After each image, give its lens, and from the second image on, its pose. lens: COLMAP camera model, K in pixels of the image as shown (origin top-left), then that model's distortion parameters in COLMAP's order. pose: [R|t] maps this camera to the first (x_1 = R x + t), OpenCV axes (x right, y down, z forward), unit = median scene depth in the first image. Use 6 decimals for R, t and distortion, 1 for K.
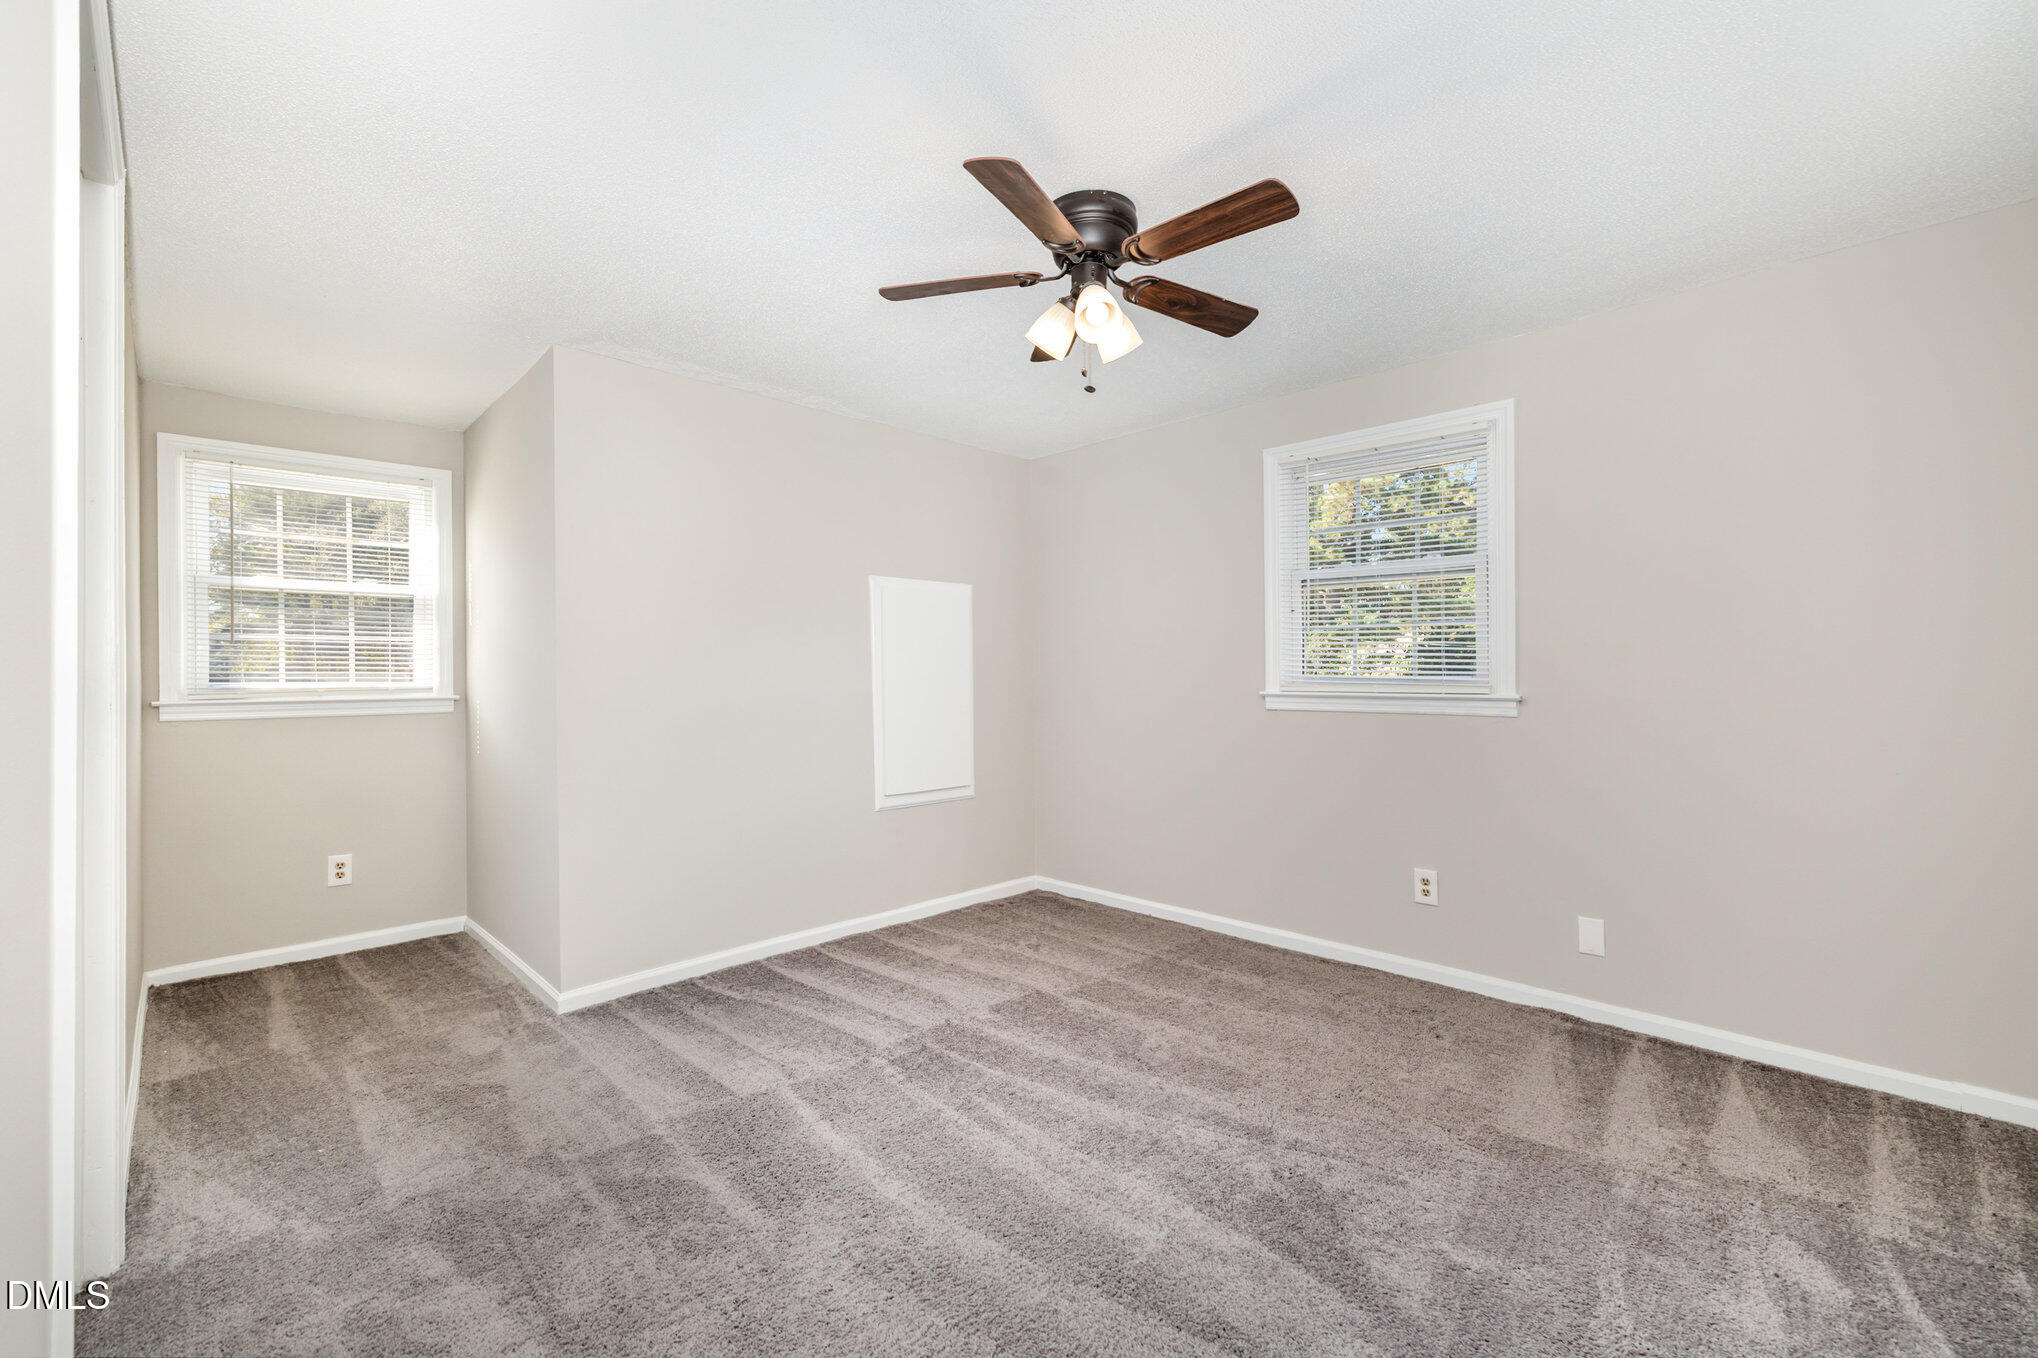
lens RADIAL K [[868.1, 0, 1019.0], [0, 868.1, 679.0], [0, 0, 1]] dist [-0.000253, -0.000098]
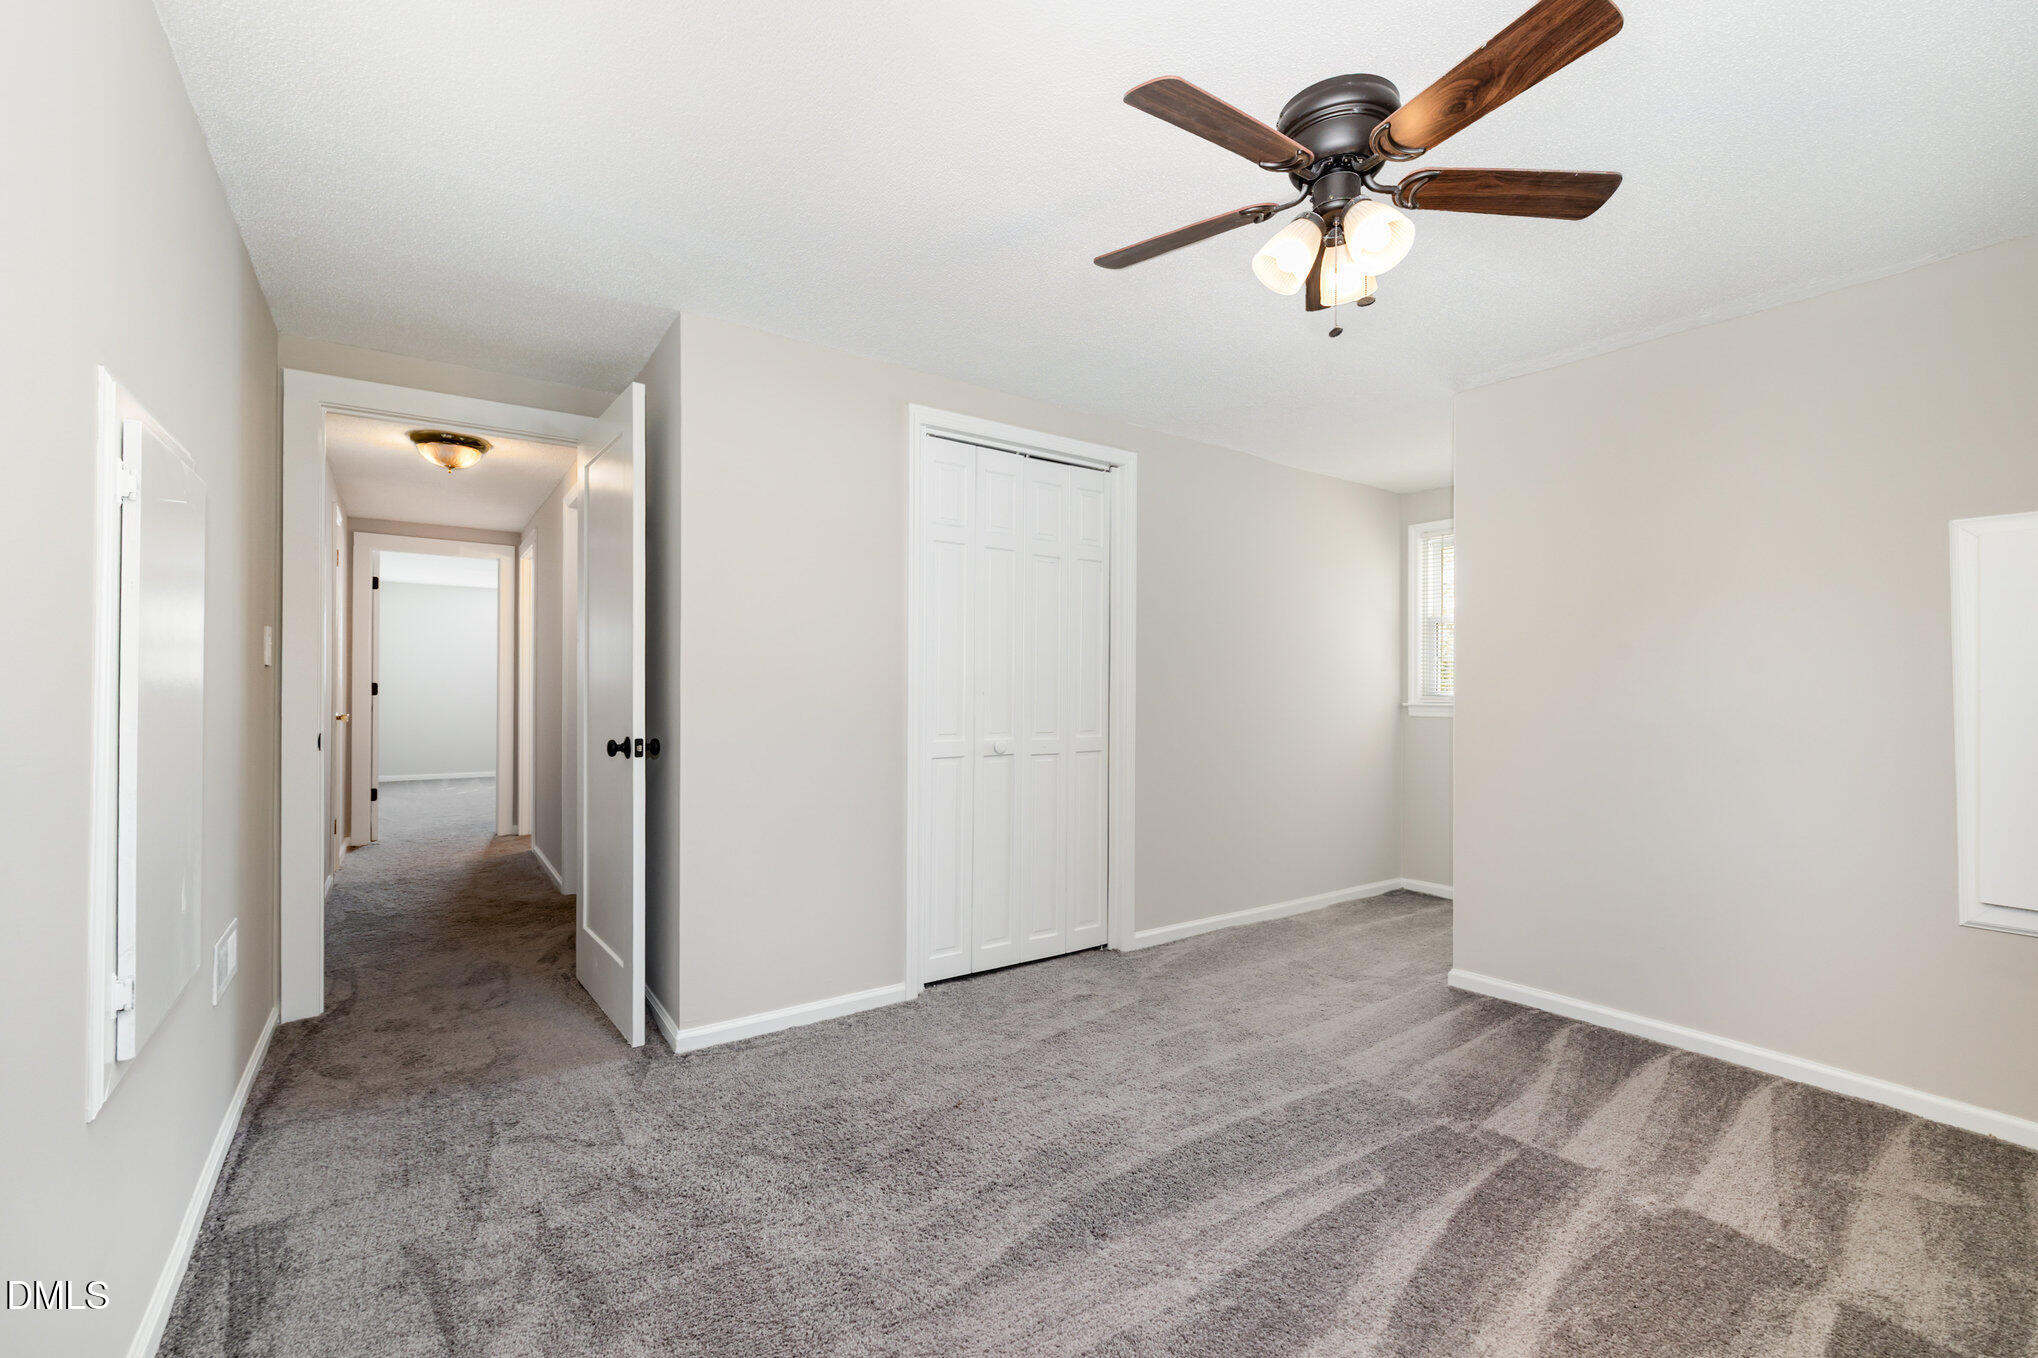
lens RADIAL K [[866.1, 0, 1019.0], [0, 866.1, 679.0], [0, 0, 1]] dist [0.000034, -0.000128]
pose [[-0.167440, -0.005944, -0.985864, 0.650018], [-0.013063, 0.999907, -0.003810, -0.002530], [0.985796, 0.012240, -0.167502, 0.596722]]
